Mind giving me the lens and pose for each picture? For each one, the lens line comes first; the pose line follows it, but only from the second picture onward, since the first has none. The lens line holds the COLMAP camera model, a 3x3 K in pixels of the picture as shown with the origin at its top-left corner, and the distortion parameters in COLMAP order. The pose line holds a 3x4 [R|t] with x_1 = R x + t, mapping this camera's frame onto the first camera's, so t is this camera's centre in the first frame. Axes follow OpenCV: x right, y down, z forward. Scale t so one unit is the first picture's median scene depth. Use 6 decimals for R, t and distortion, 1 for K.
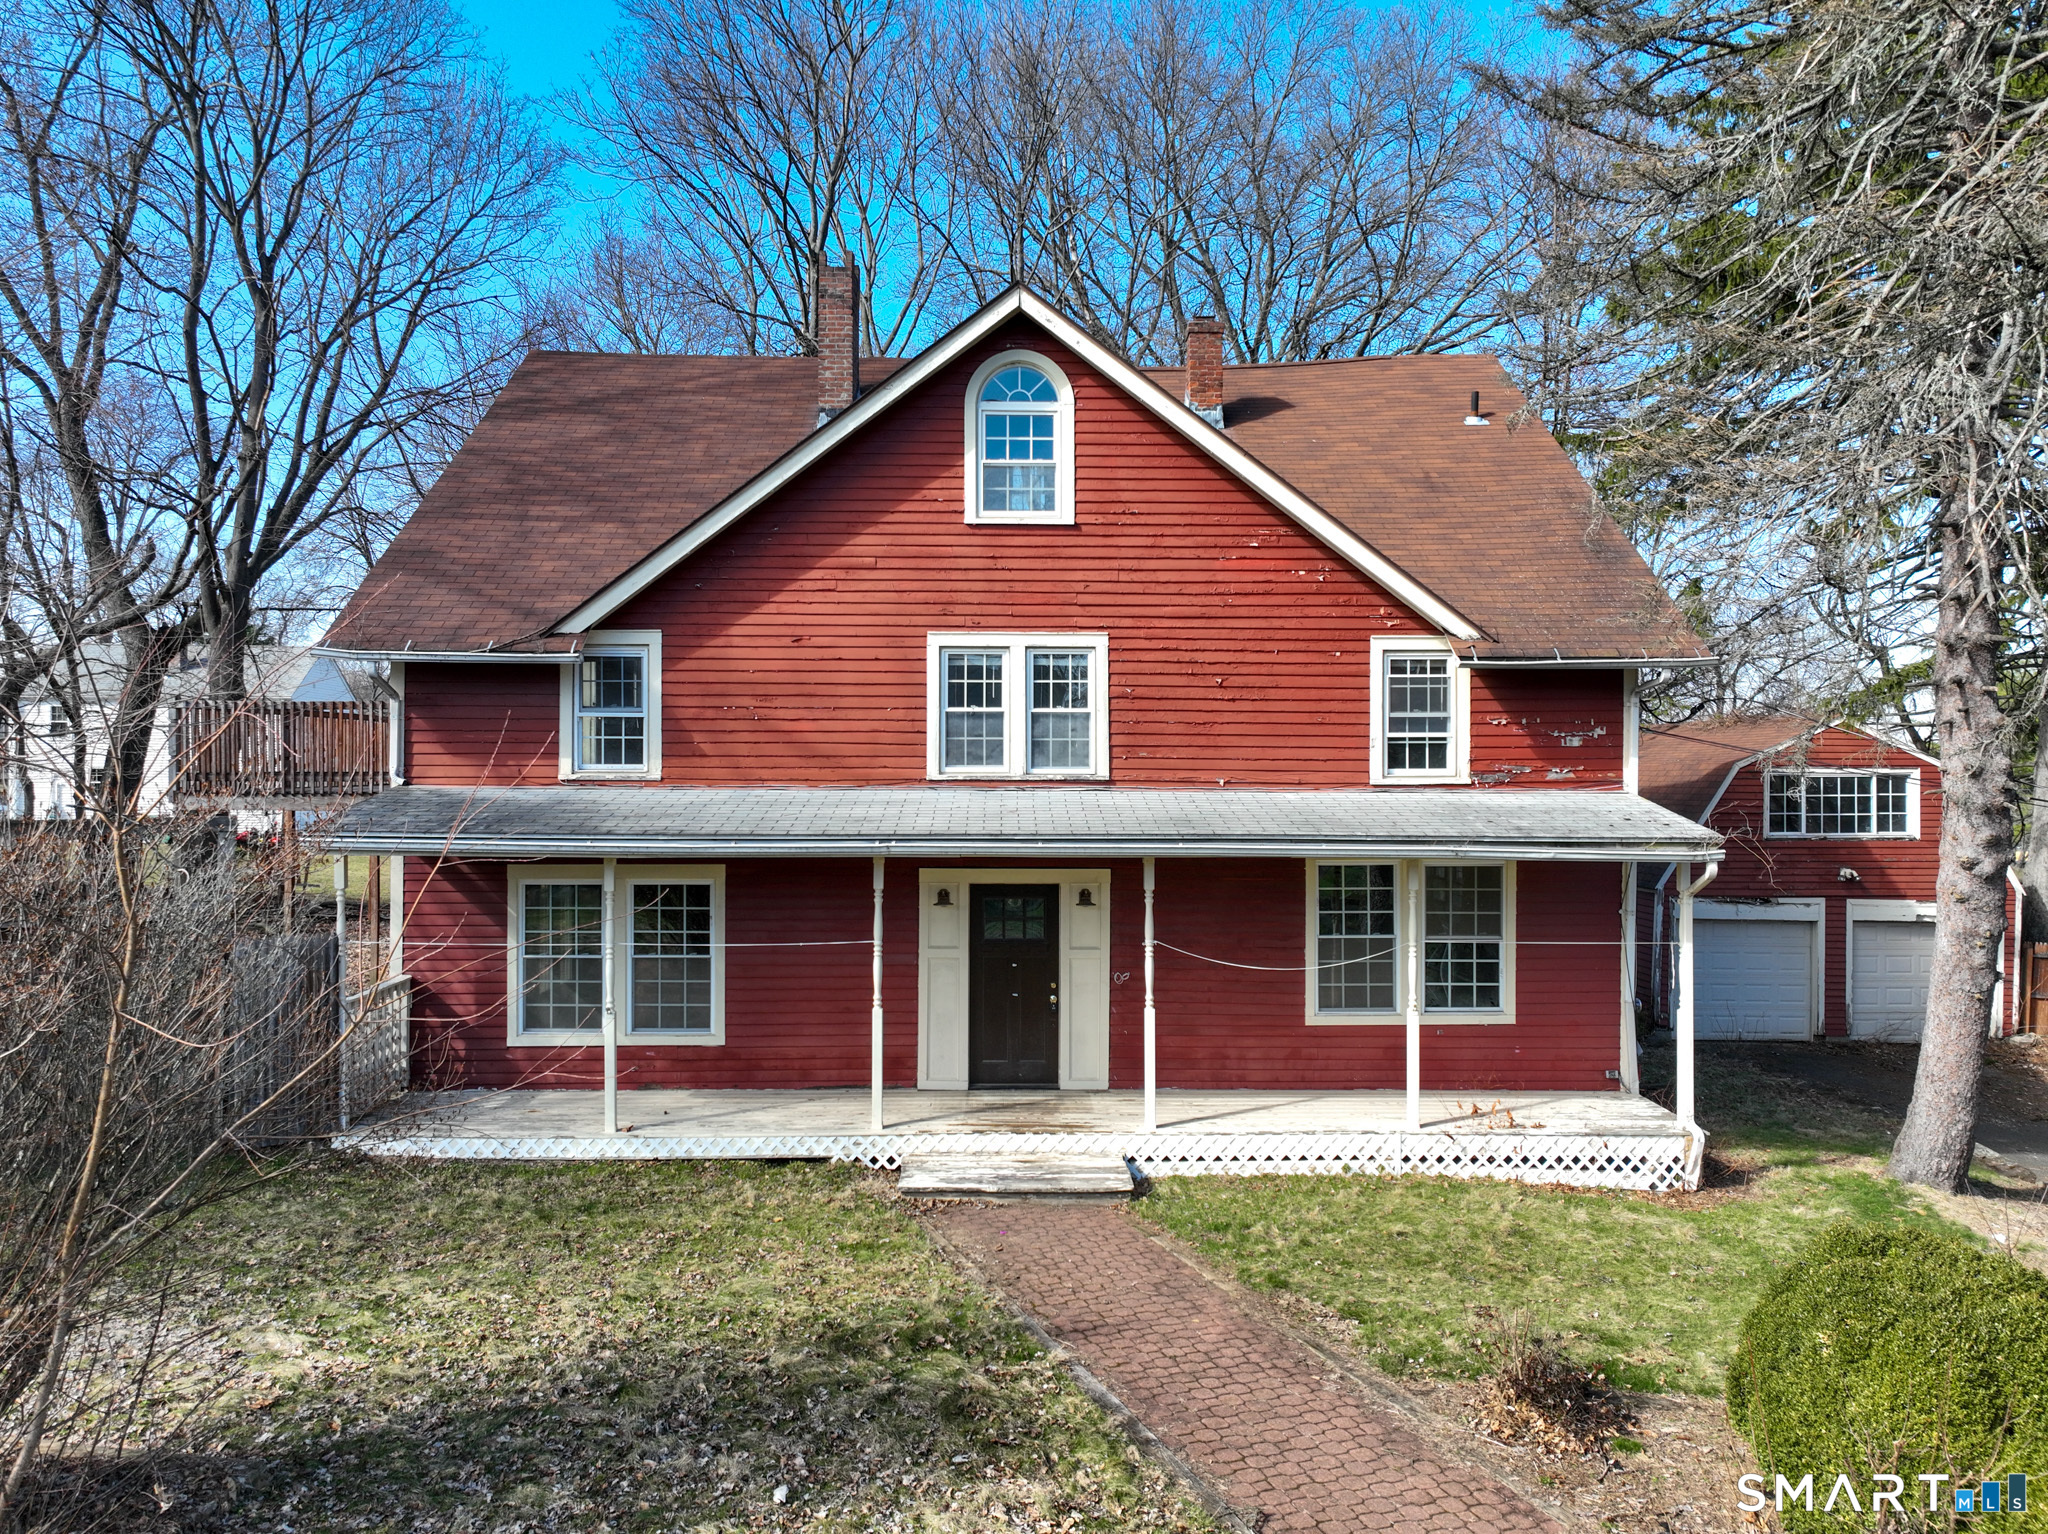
lens RADIAL K [[1444.7, 0, 1049.3], [0, 1444.7, 773.3], [0, 0, 1]] dist [0.031314, 0.000113]
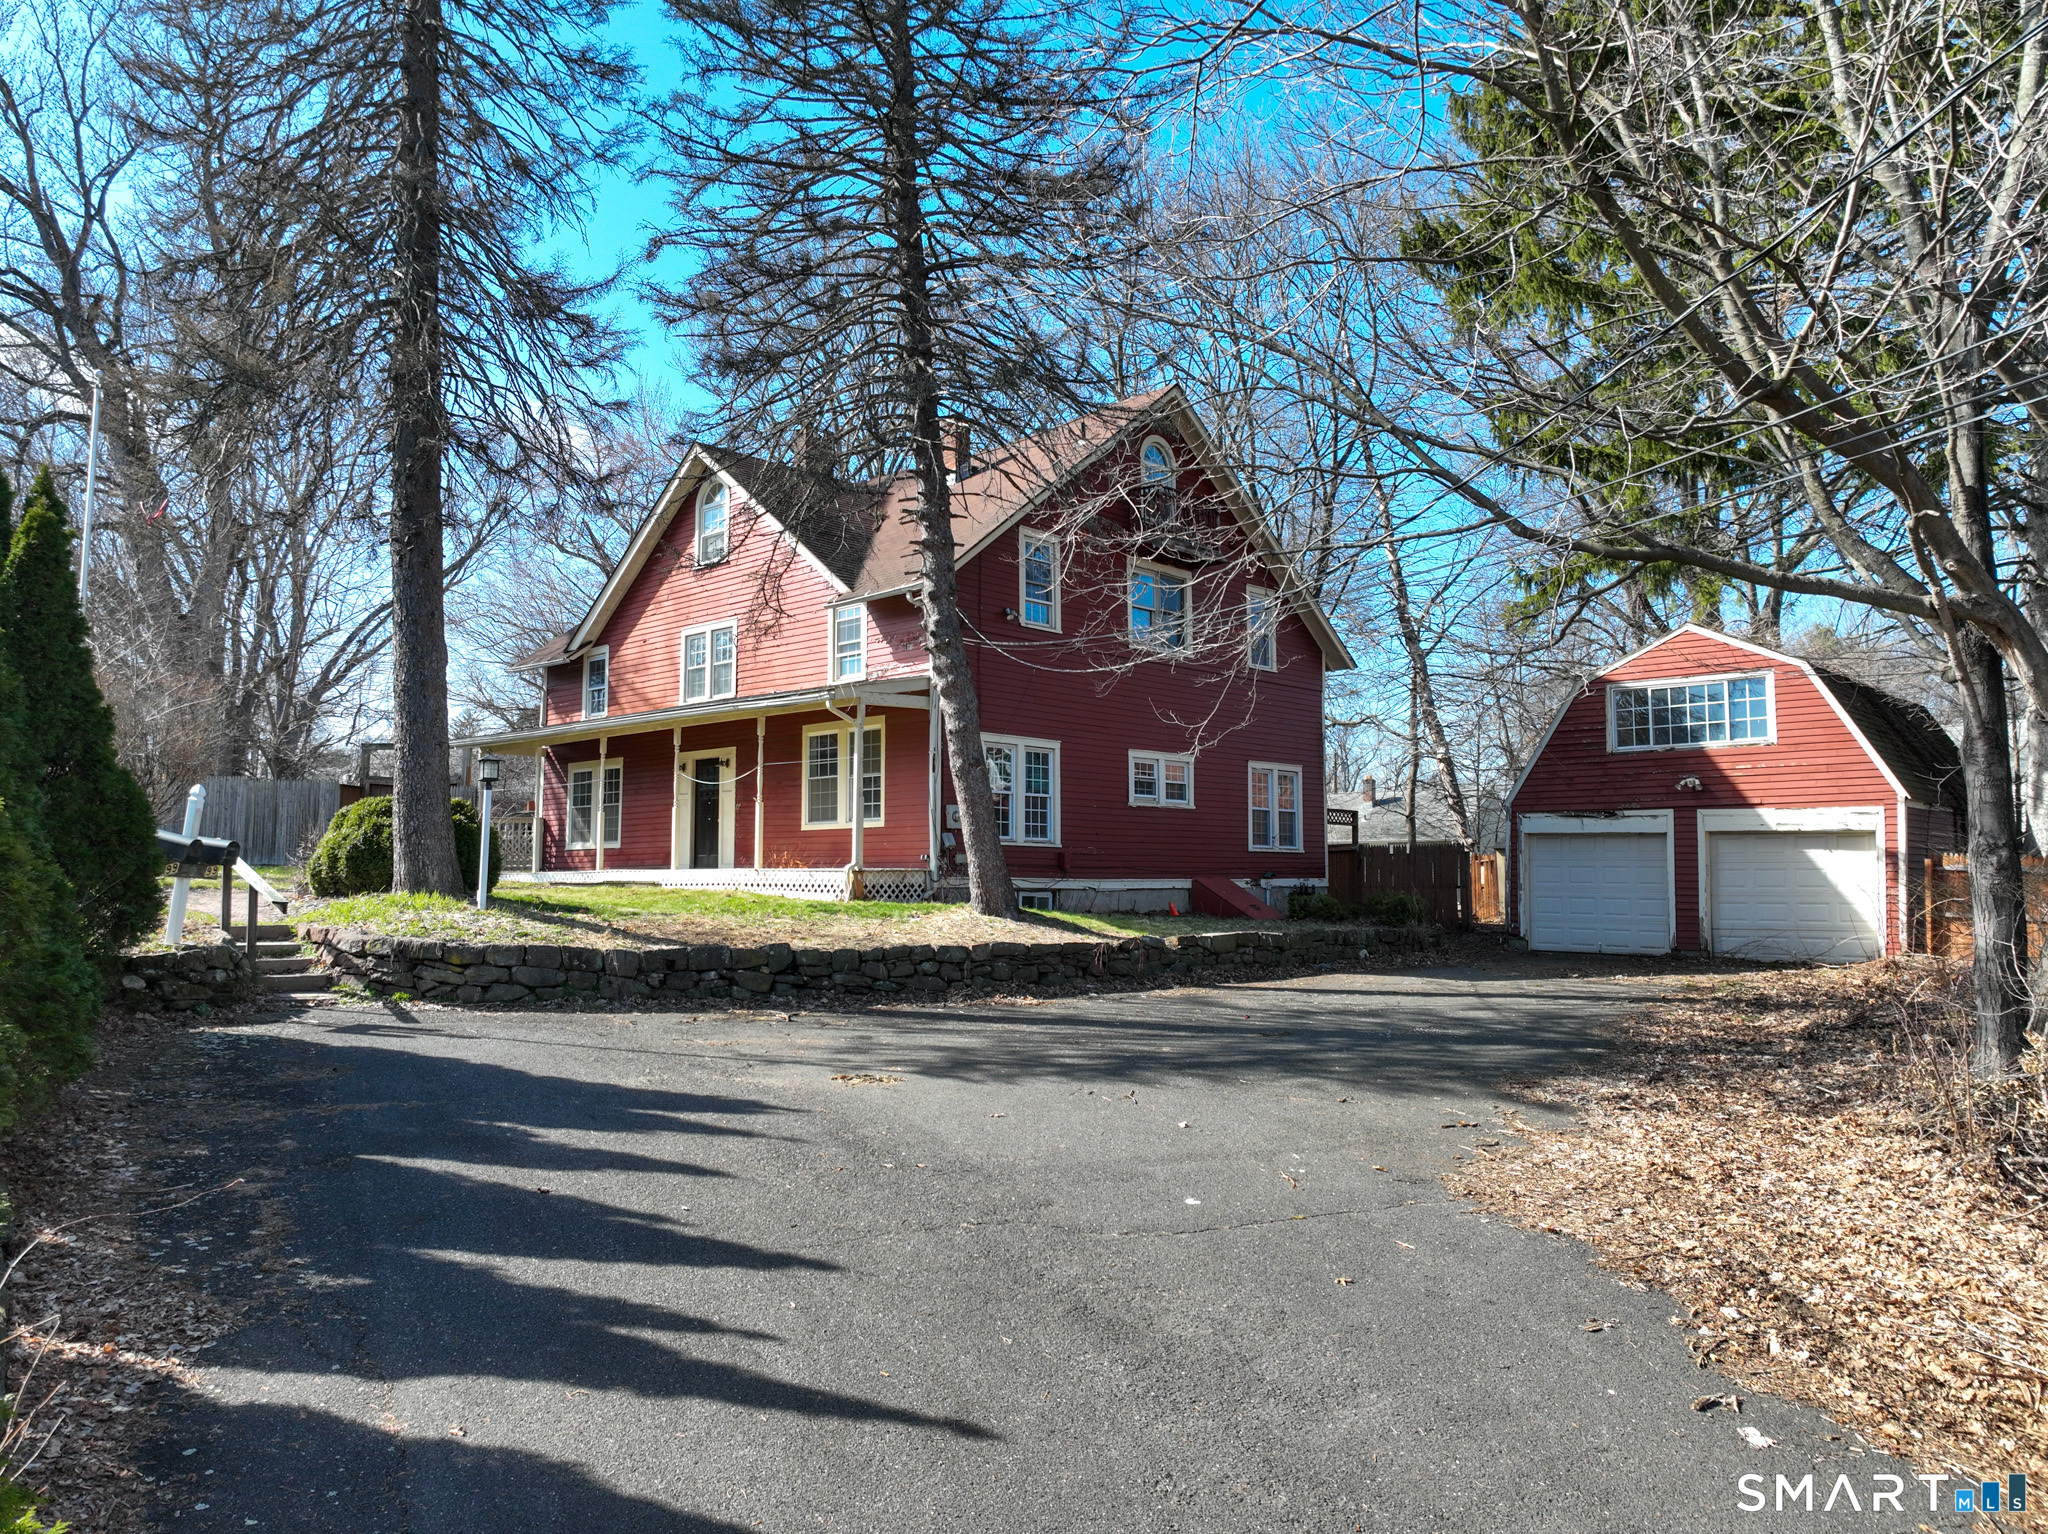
lens RADIAL K [[1441.8, 0, 1024.0], [0, 1441.8, 767.0], [0, 0, 1]] dist [-0.005648, 0.022185]
pose [[0.697770, -0.060523, -0.713760, 1.557076], [-0.005647, 0.995928, -0.089970, 0.248519], [0.716300, 0.066809, 0.694587, 0.008453]]
